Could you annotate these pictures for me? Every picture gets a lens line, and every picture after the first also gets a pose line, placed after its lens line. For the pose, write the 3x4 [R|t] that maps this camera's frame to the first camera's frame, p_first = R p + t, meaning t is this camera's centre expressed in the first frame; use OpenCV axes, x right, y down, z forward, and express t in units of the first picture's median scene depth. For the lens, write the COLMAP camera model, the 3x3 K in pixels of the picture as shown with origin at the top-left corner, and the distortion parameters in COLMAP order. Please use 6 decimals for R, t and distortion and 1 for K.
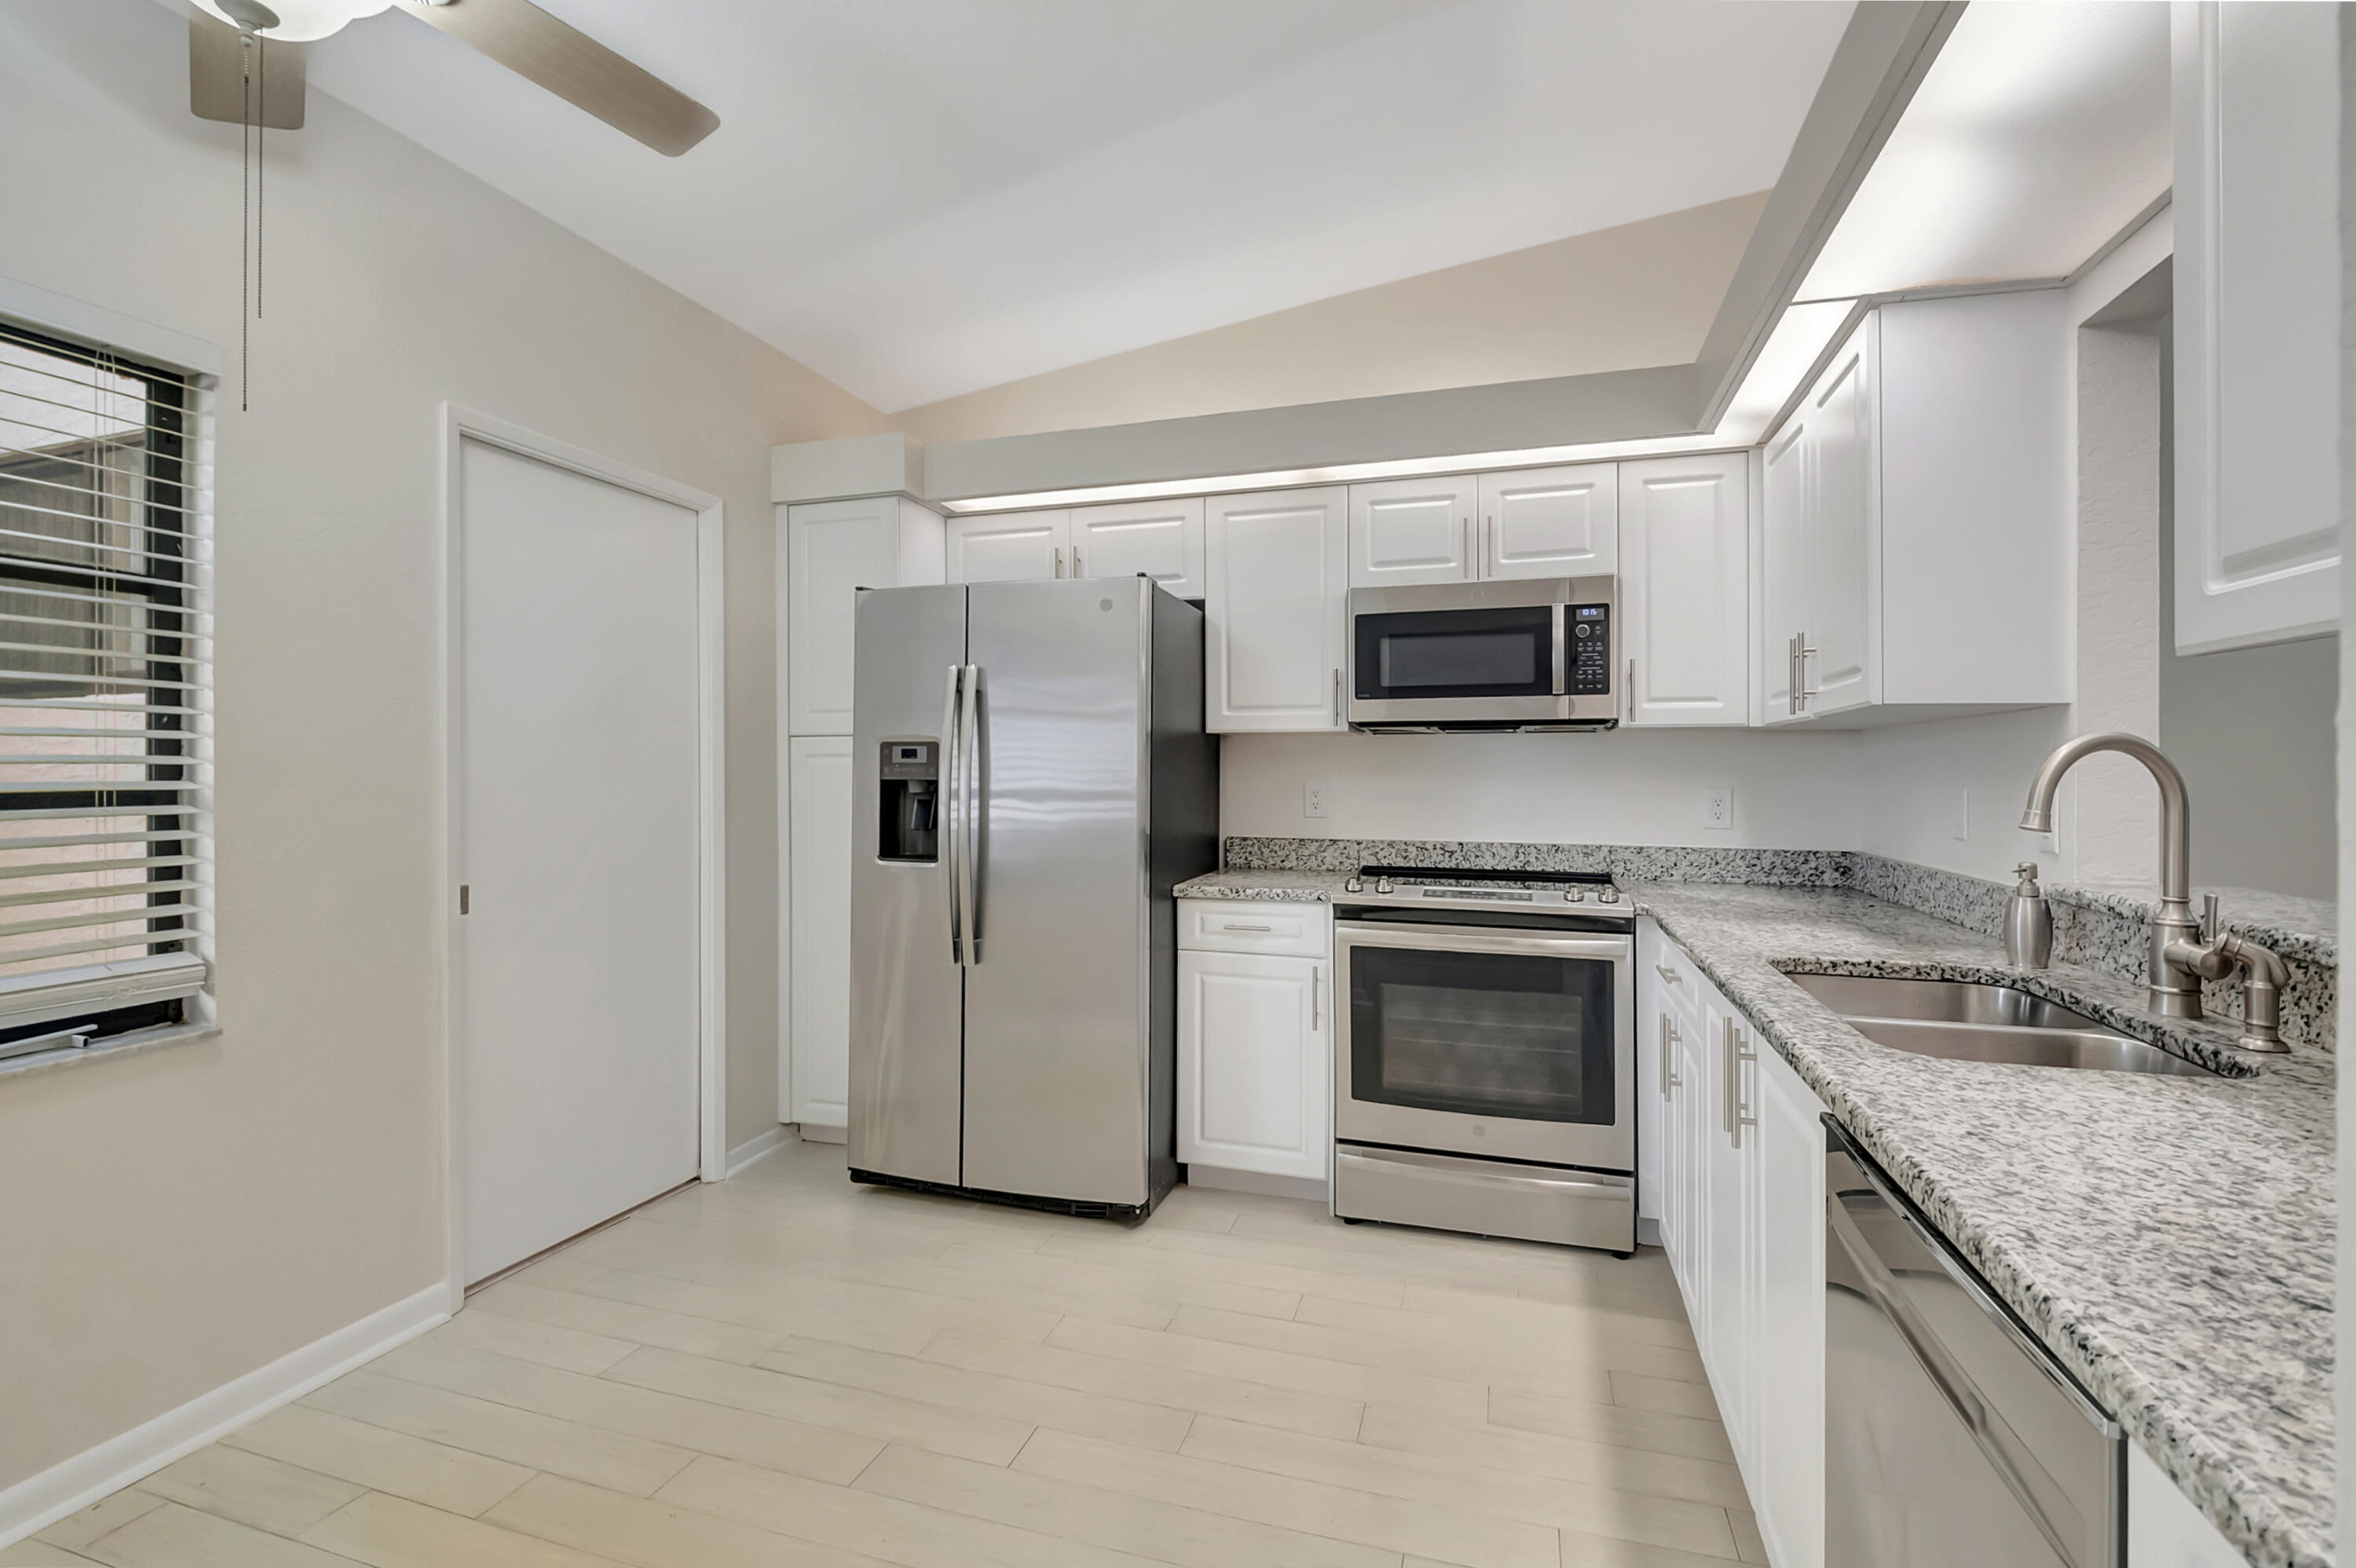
lens RADIAL K [[1040.9, 0, 1176.9], [0, 1040.9, 777.4], [0, 0, 1]] dist [-0.002450, -0.012819]
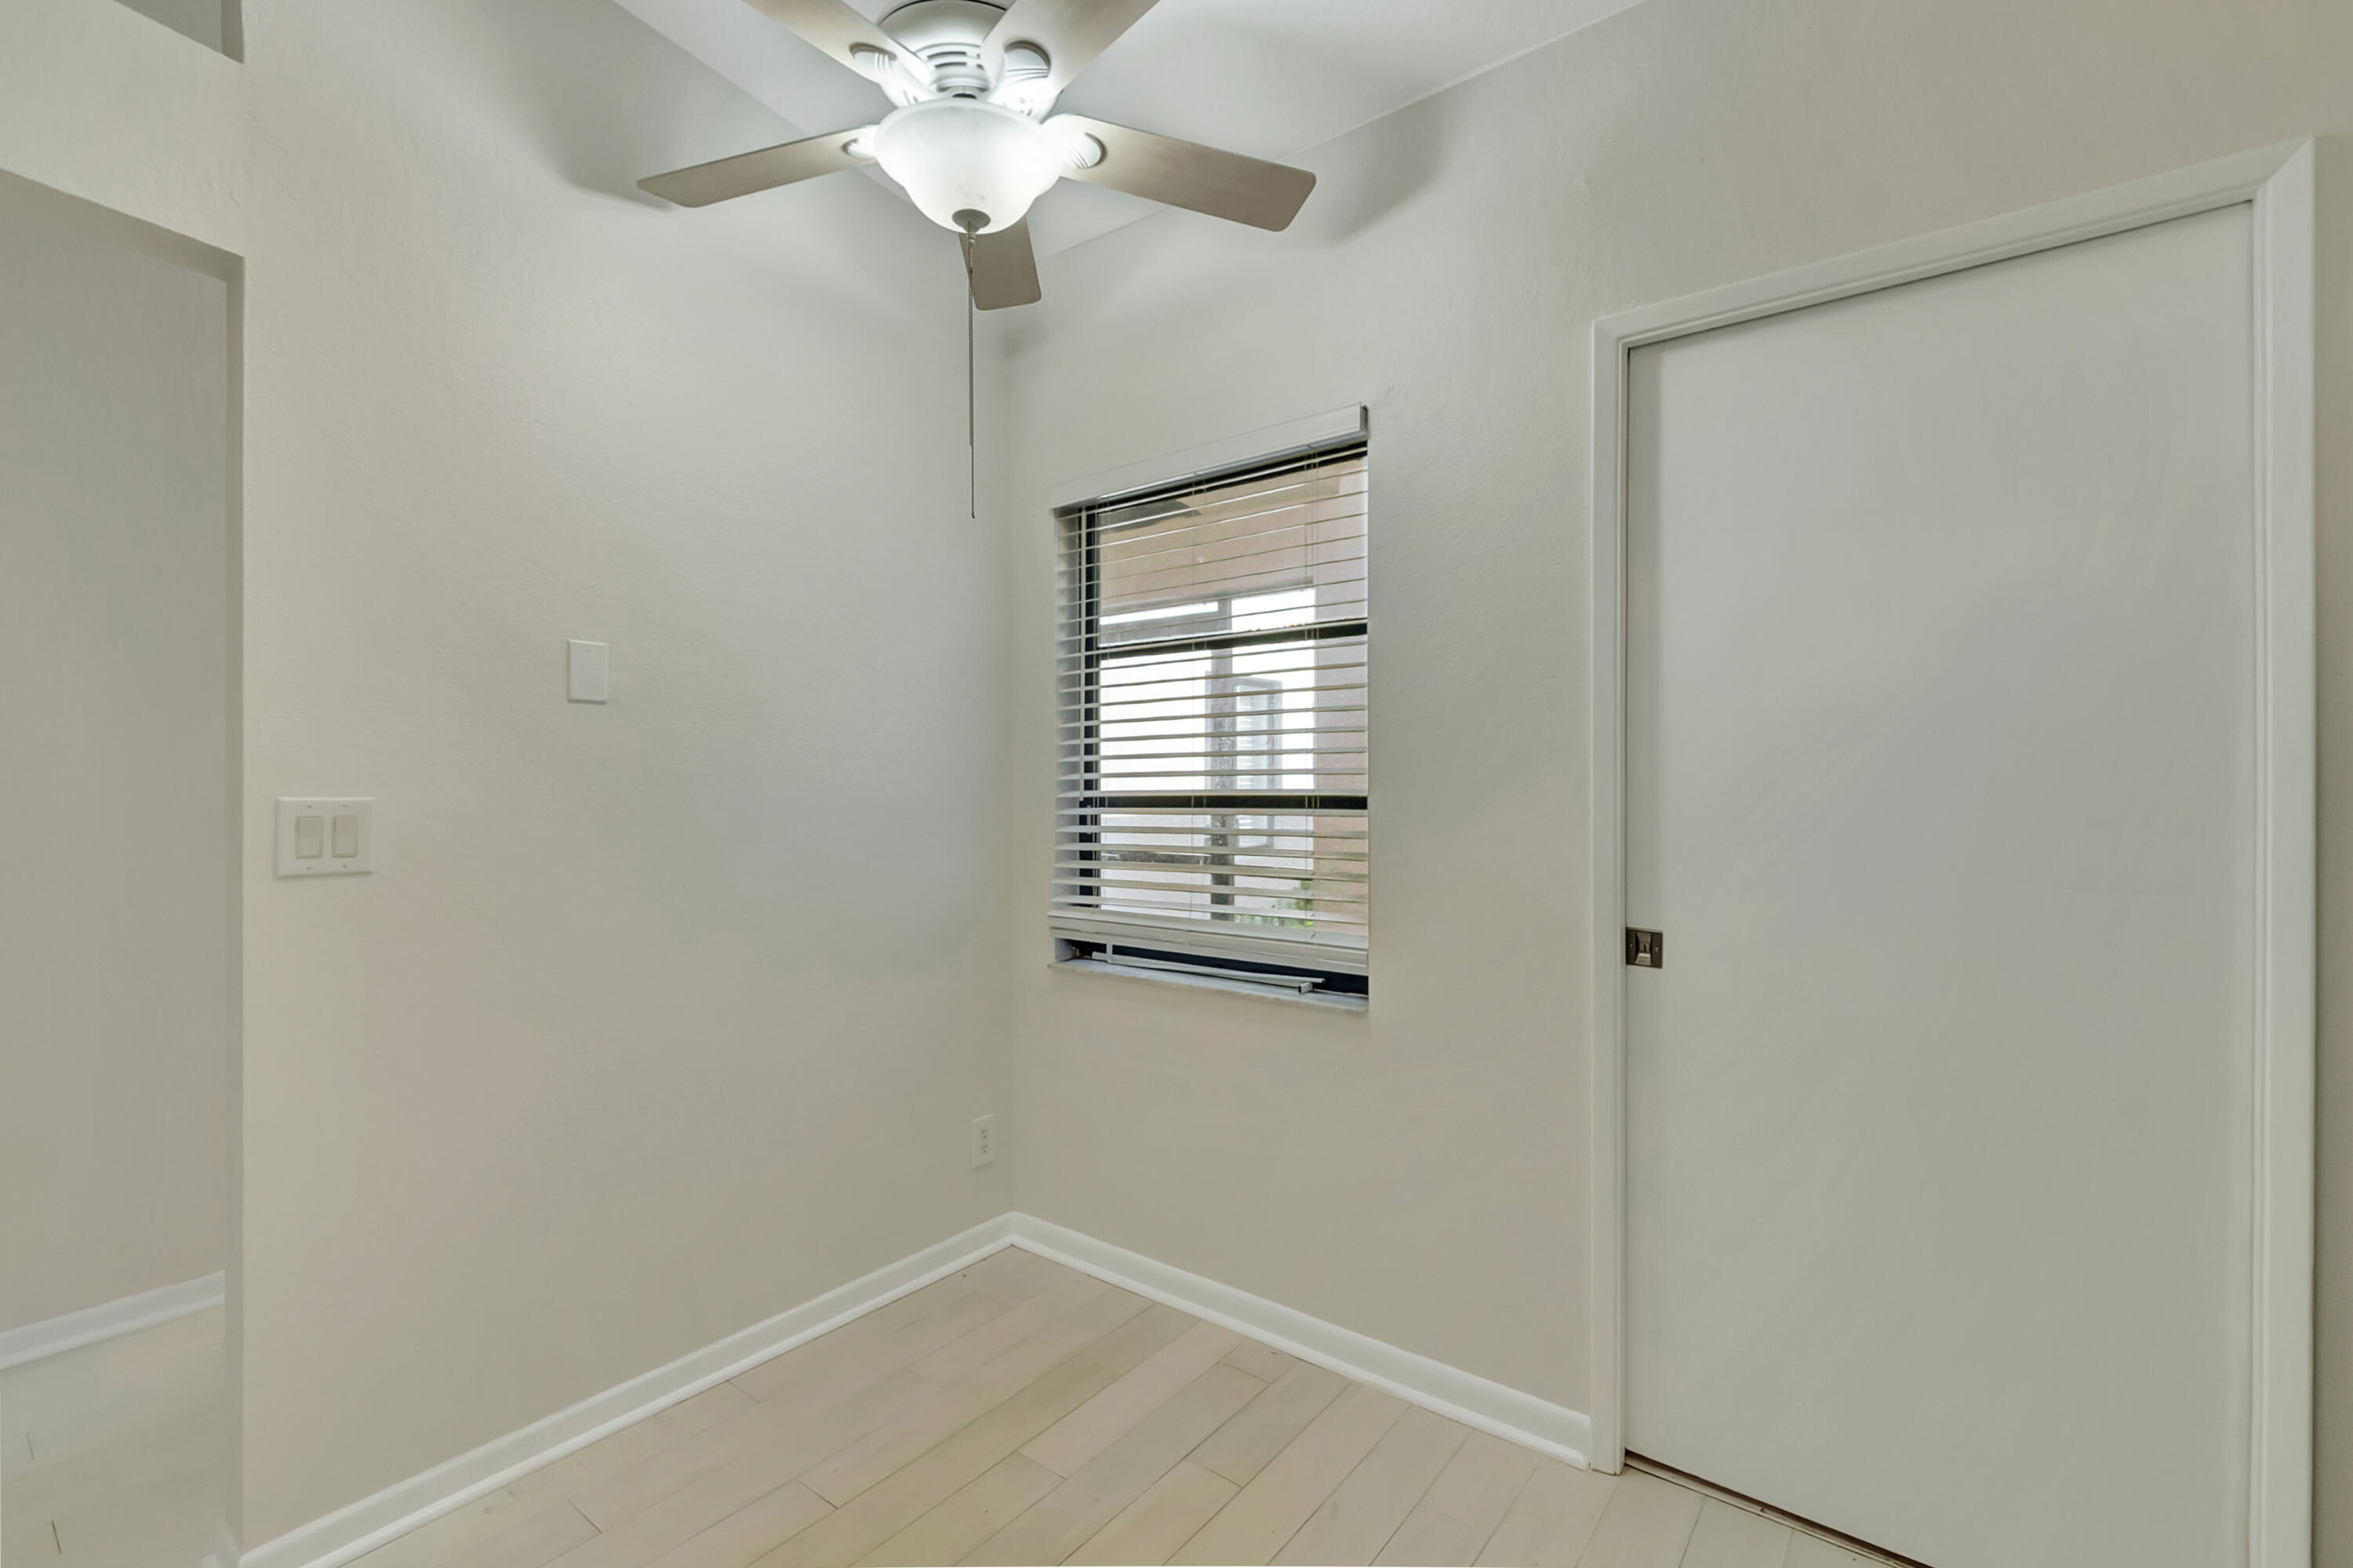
lens RADIAL K [[1033.1, 0, 1181.2], [0, 1033.1, 760.6], [0, 0, 1]] dist [0.015164, -0.029361]
pose [[-0.346839, -0.023895, -0.937620, 0.259100], [-0.005272, 0.999709, -0.023527, 0.000633], [0.937910, -0.003217, -0.346864, 1.574049]]
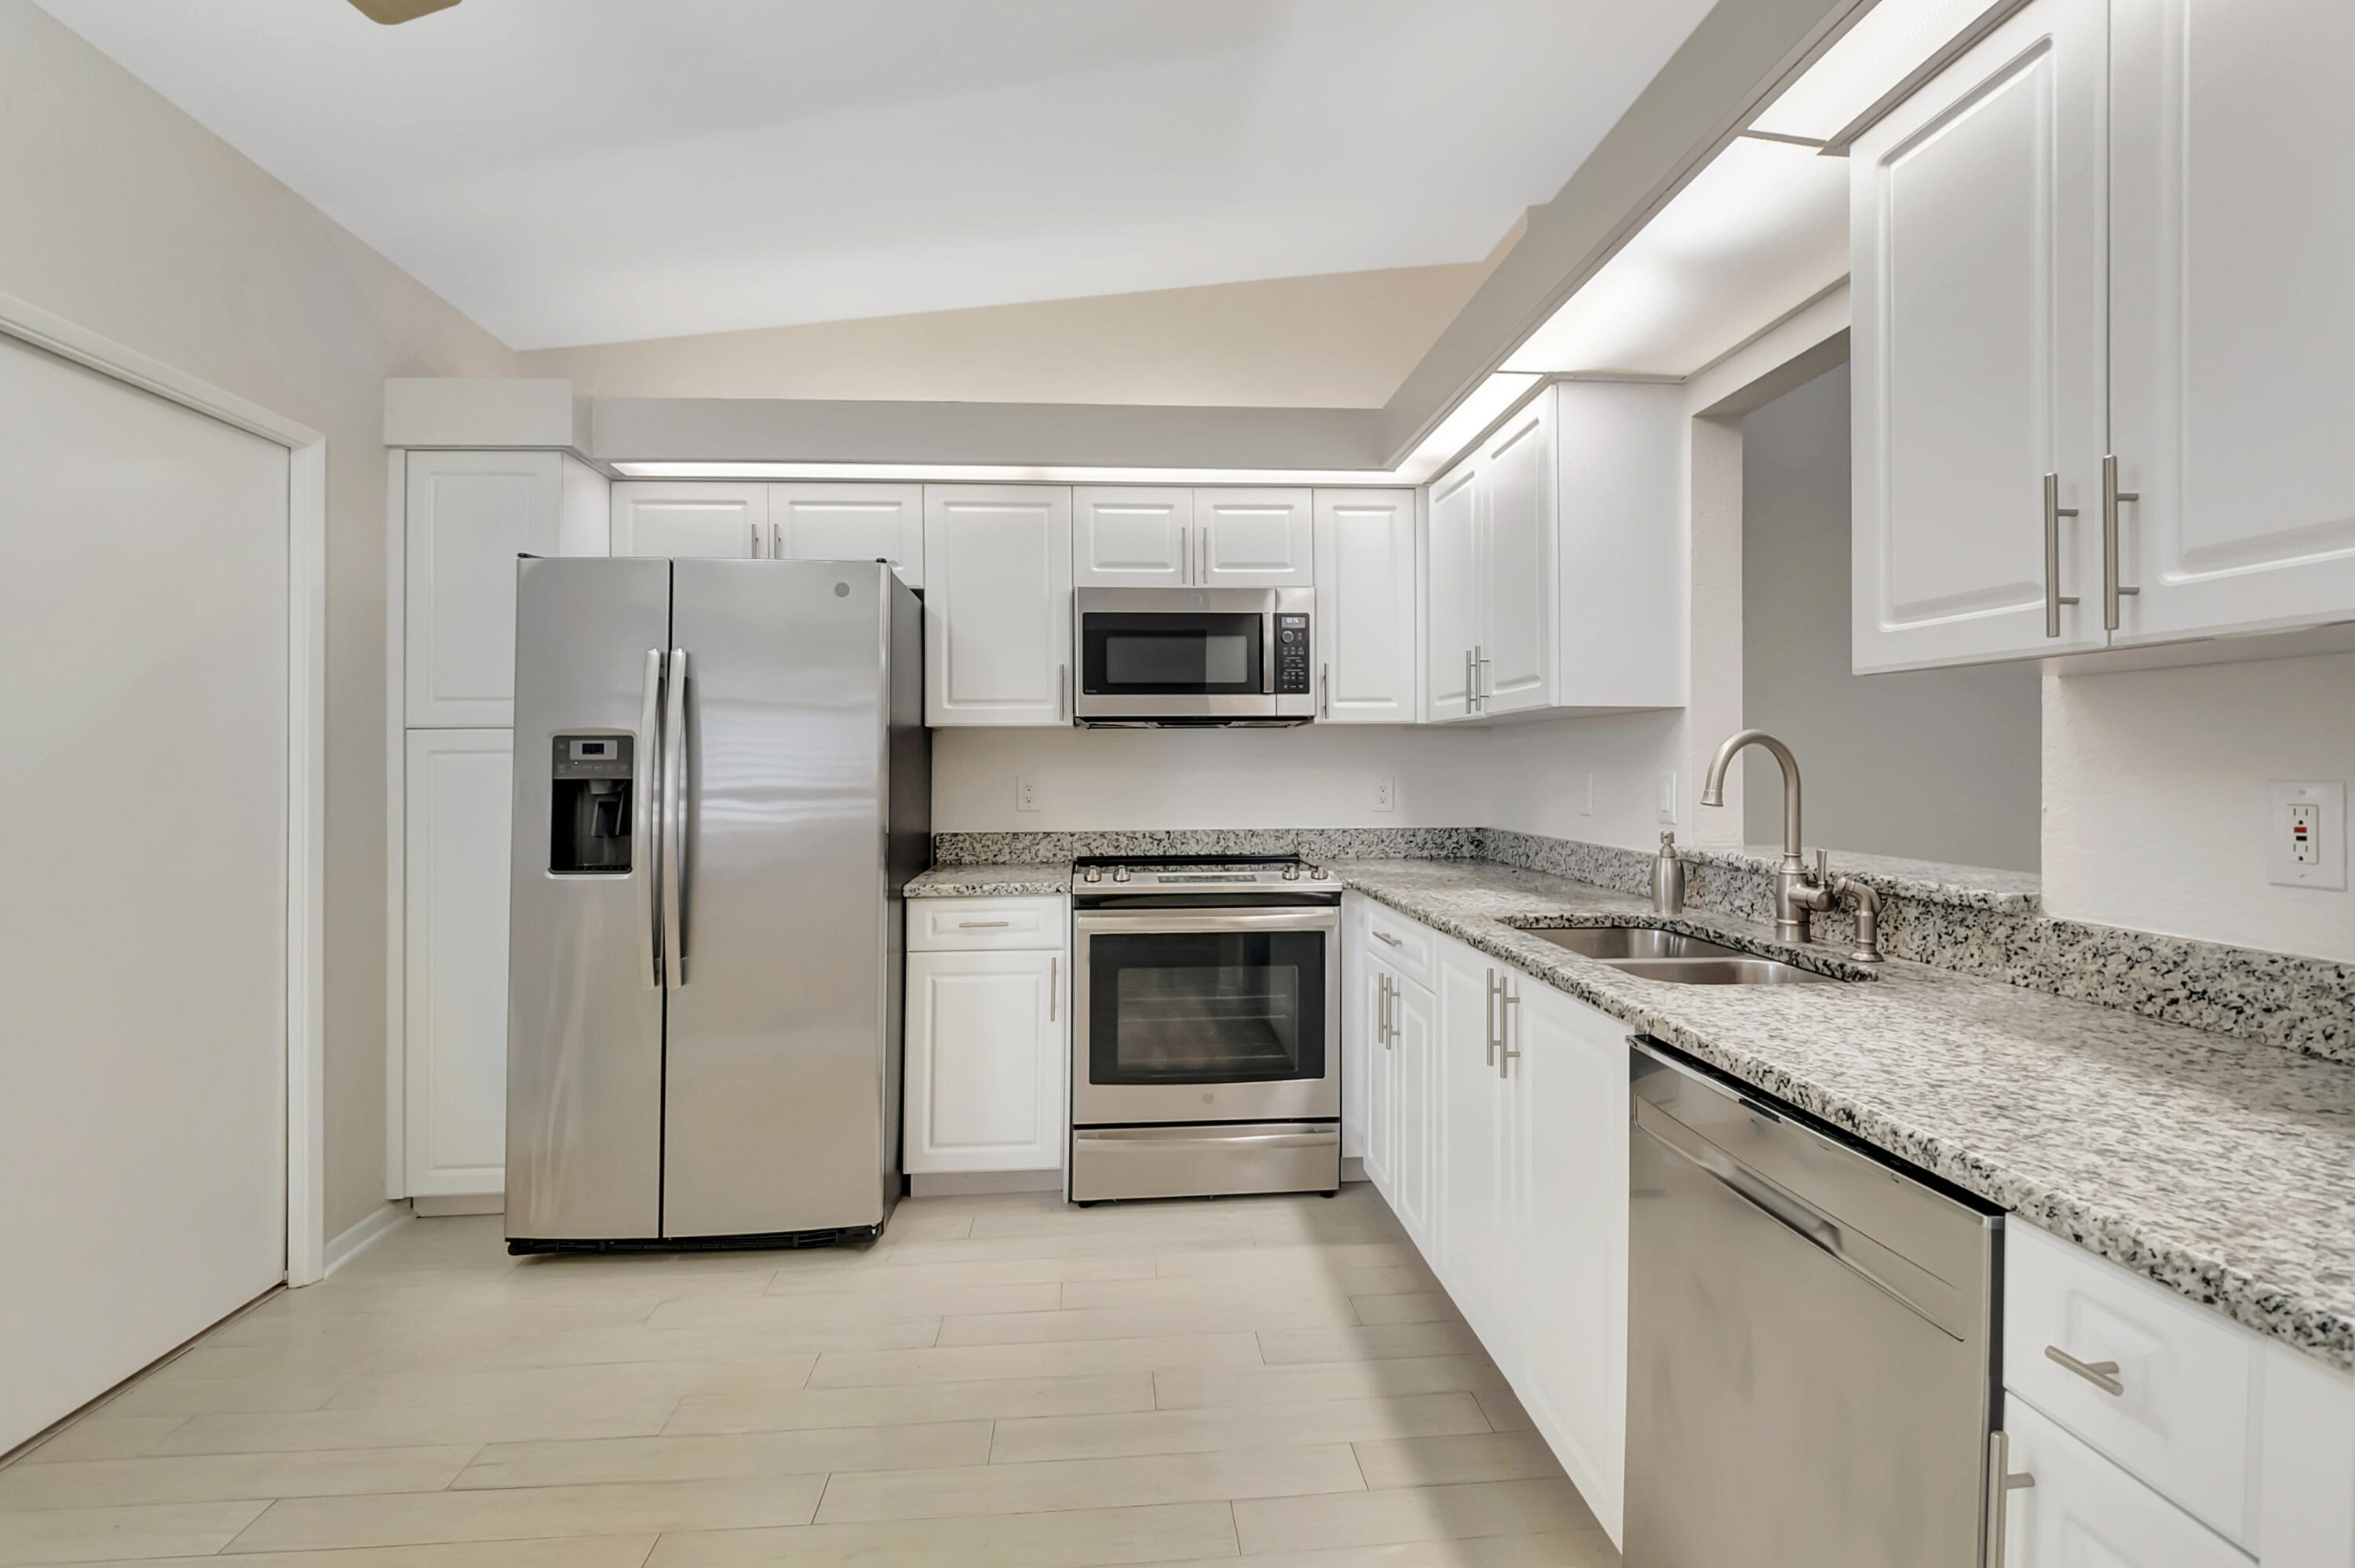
lens RADIAL K [[1033.8, 0, 1182.2], [0, 1033.8, 760.6], [0, 0, 1]] dist [0.015164, -0.029361]
pose [[0.929012, -0.007782, 0.369968, -0.119922], [0.011296, 0.999909, -0.007332, -0.001461], [-0.369877, 0.010991, 0.929016, 0.014165]]
